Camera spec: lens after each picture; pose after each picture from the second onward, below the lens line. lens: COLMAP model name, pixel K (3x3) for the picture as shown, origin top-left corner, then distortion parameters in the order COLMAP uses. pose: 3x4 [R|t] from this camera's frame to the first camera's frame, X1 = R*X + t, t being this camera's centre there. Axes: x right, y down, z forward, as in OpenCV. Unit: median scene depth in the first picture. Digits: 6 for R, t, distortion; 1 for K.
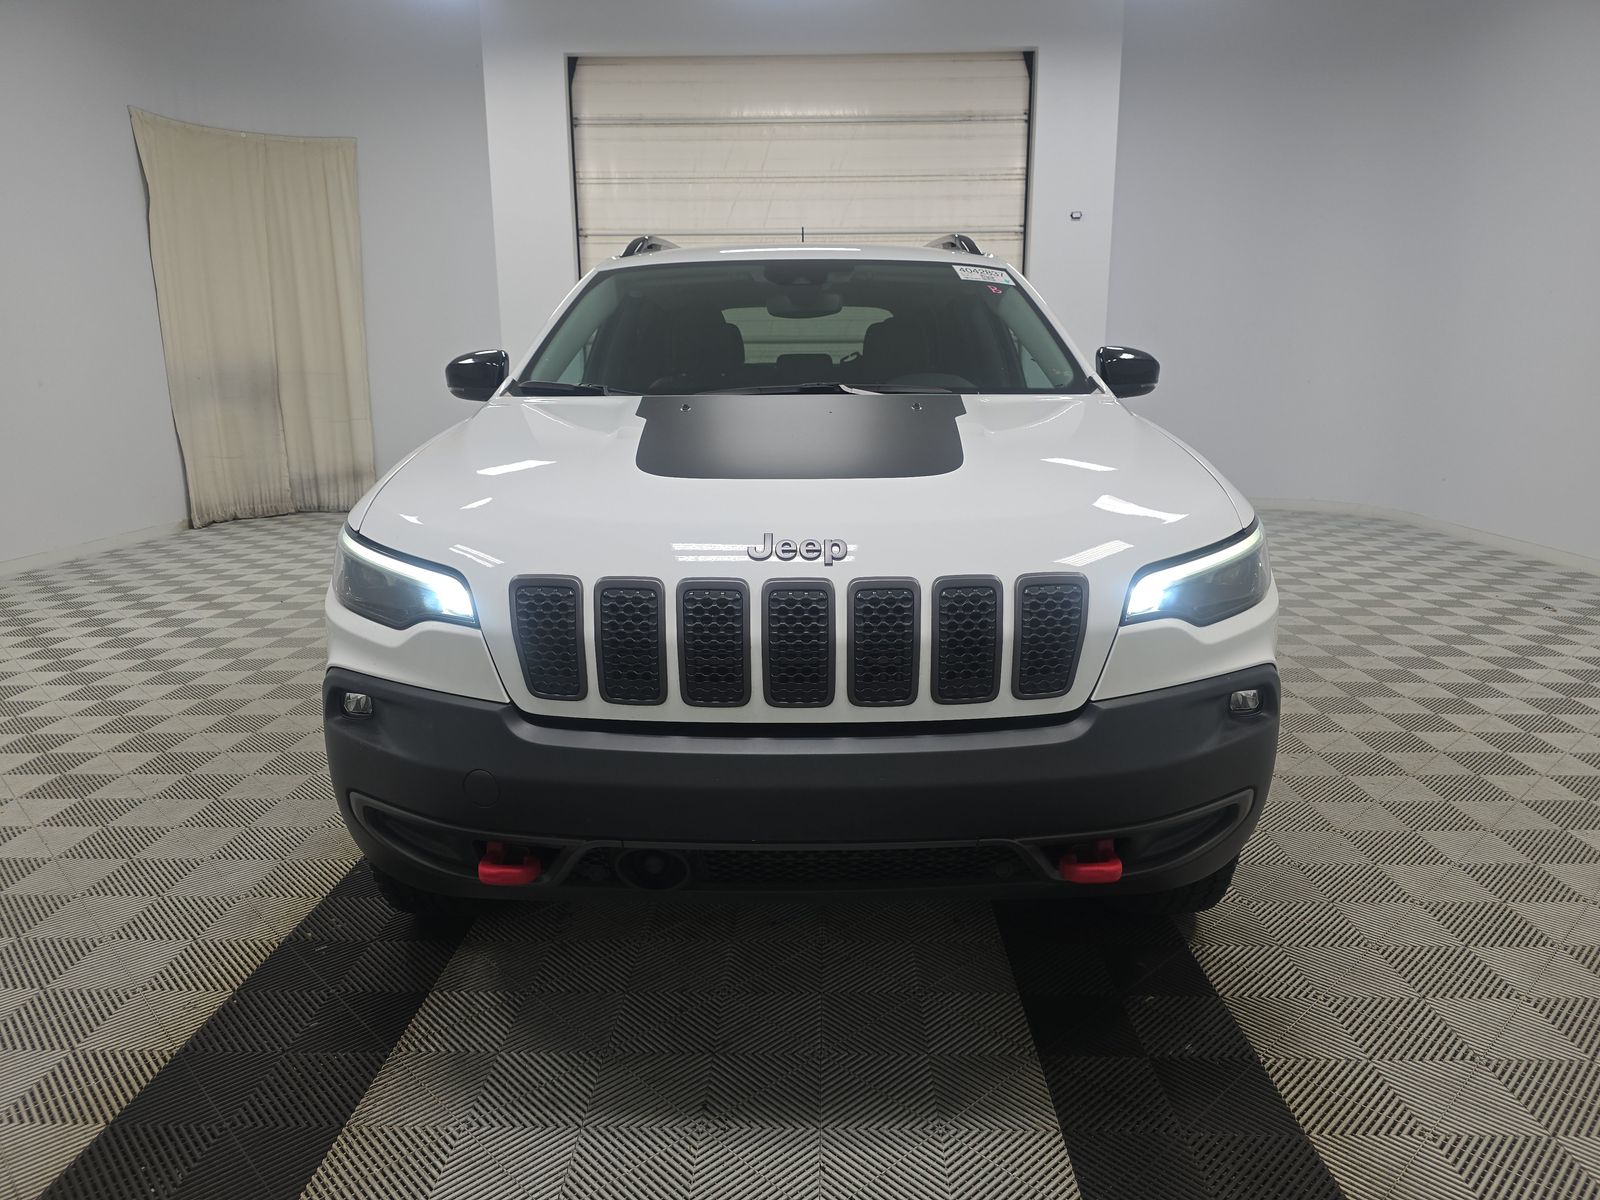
lens RADIAL K [[1061.1, 0, 800.2], [0, 1061.1, 620.3], [0, 0, 1]] dist [0.032538, -0.004650]
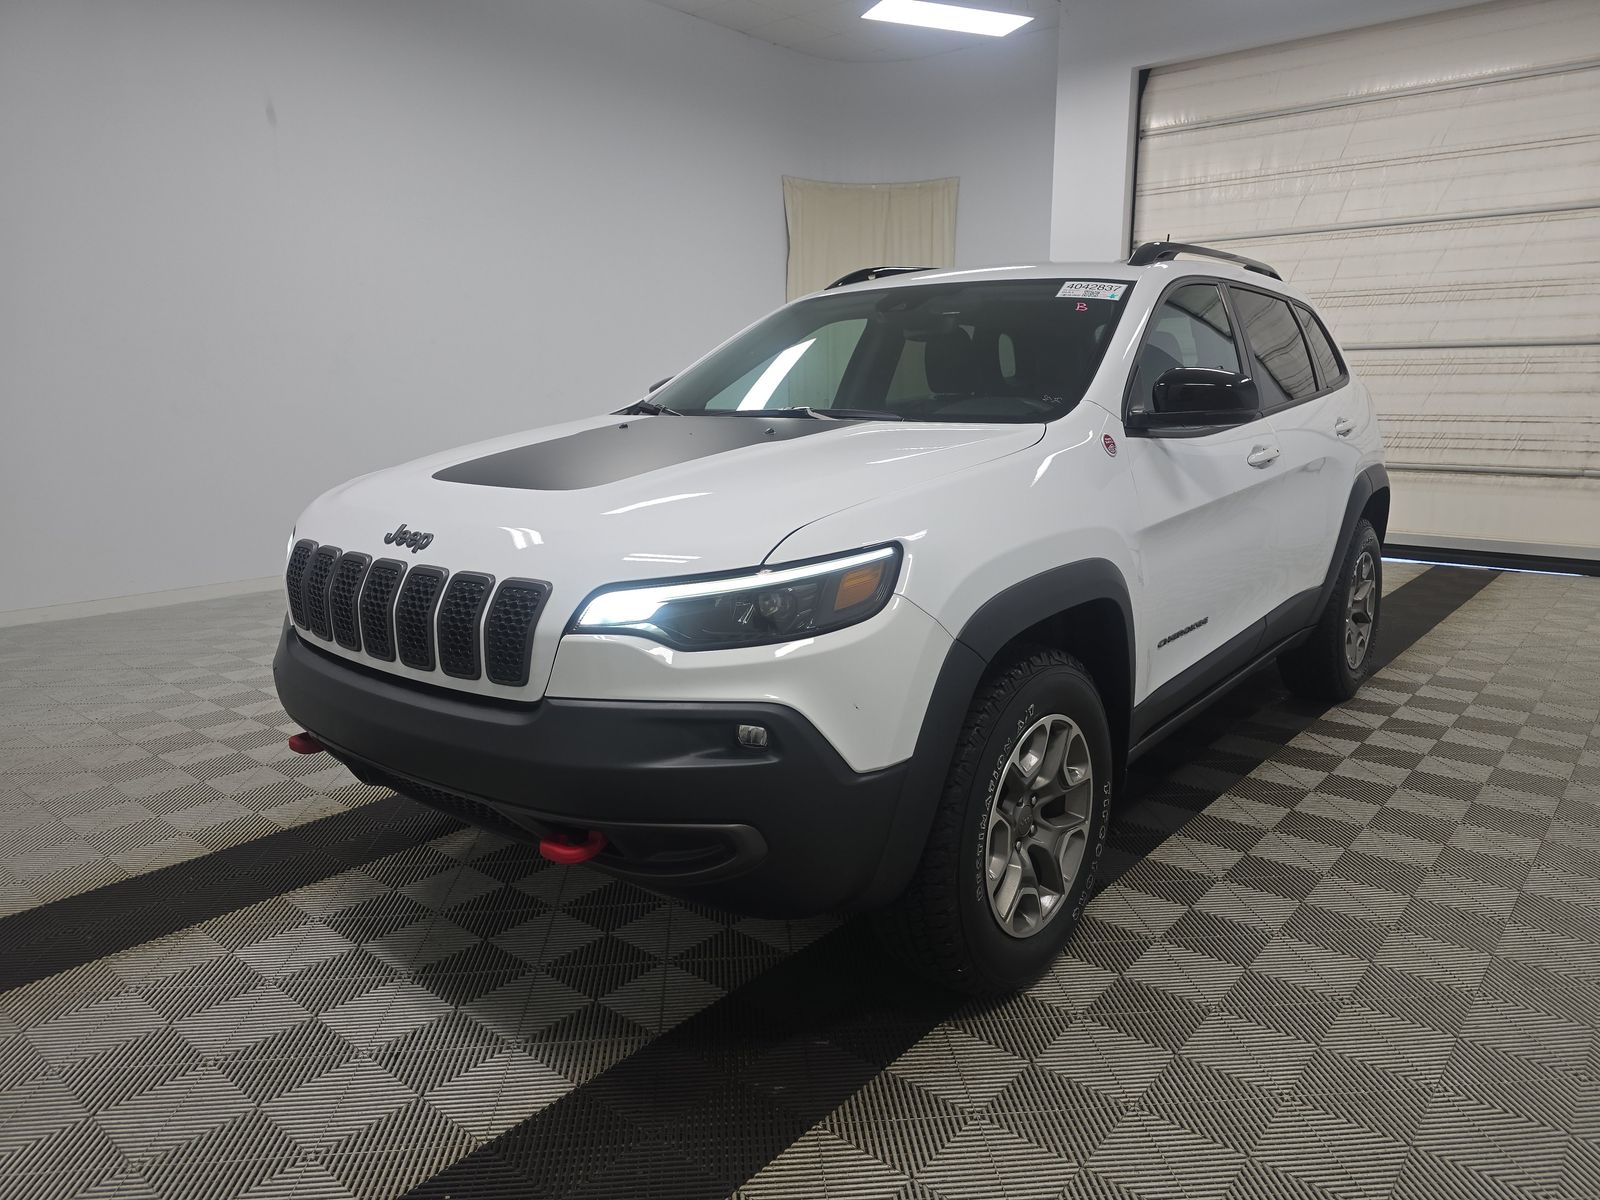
lens RADIAL K [[1081.4, 0, 800.0], [0, 1081.4, 600.0], [0, 0, 1]] dist [0.055469, -0.022938]
pose [[0.792380, 0.121894, -0.597725, 0.197413], [-0.141006, 0.989896, 0.014944, -0.013835], [0.593507, 0.072441, 0.801562, 0.038651]]
